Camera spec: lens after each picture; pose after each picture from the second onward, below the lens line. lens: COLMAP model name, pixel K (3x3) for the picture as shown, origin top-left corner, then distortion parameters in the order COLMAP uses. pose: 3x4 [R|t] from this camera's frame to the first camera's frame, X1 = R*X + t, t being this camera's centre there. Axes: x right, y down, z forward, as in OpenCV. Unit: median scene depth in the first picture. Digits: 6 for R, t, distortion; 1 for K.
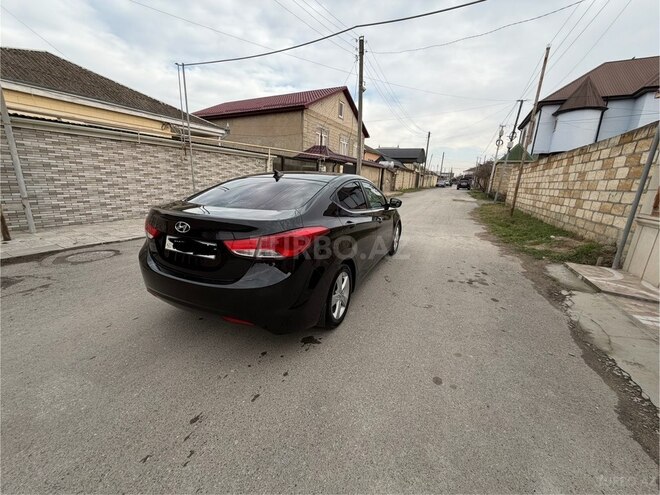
lens RADIAL K [[260.9, 0, 328.9], [0, 260.9, 247.8], [0, 0, 1]] dist [0.000314, 0.000088]
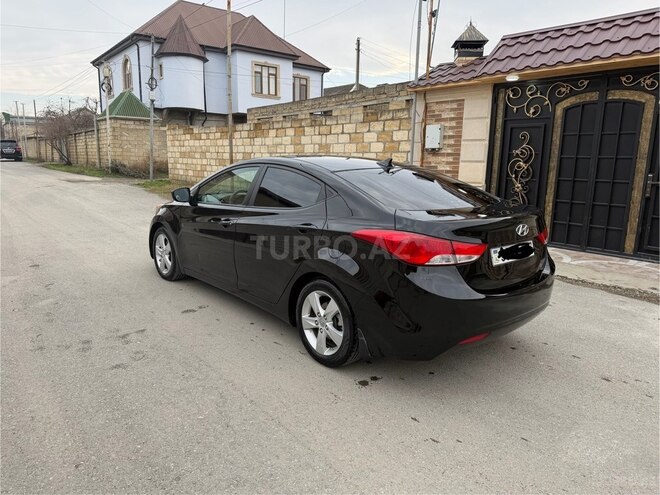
lens RADIAL K [[457.4, 0, 328.1], [0, 457.4, 246.5], [0, 0, 1]] dist [0.097220, -0.135459]
pose [[0.411317, -0.202118, 0.888801, -0.589939], [0.228818, 0.966776, 0.113958, -0.093274], [-0.882304, 0.156501, 0.443900, 0.232331]]
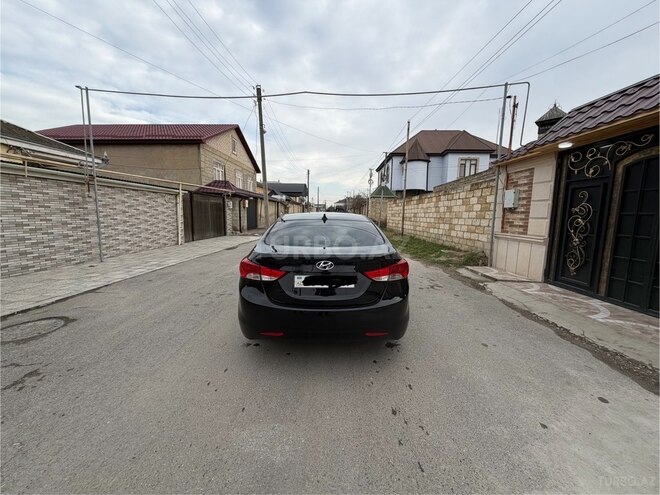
lens RADIAL K [[261.9, 0, 328.3], [0, 261.9, 247.5], [0, 0, 1]] dist [-0.000029, -0.000198]
pose [[0.900270, -0.080922, 0.427745, -0.275671], [0.130772, 0.987461, -0.088423, -0.013498], [-0.415226, 0.135542, 0.899564, -0.026640]]
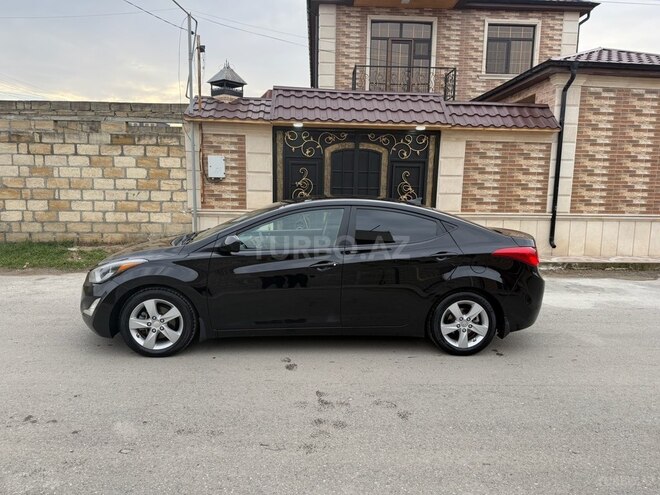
lens RADIAL K [[457.7, 0, 332.6], [0, 457.7, 253.2], [0, 0, 1]] dist [0.075178, -0.091935]
pose [[-0.498681, -0.177216, 0.848476, -0.616845], [0.180378, 0.936230, 0.301559, -0.270124], [-0.847810, 0.303428, -0.434914, 0.827291]]
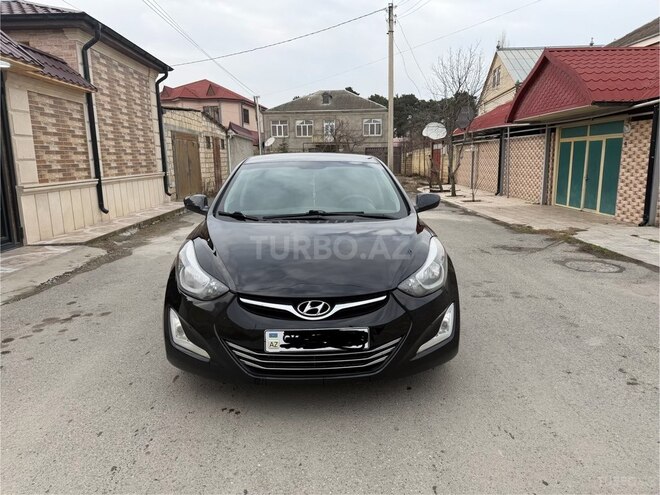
lens RADIAL K [[459.7, 0, 331.3], [0, 459.7, 251.0], [0, 0, 1]] dist [0.076426, -0.102659]
pose [[-0.891399, 0.060722, -0.449134, 0.248273], [-0.136427, 0.909071, 0.393672, -0.276721], [0.432199, 0.412193, -0.802060, 1.083254]]
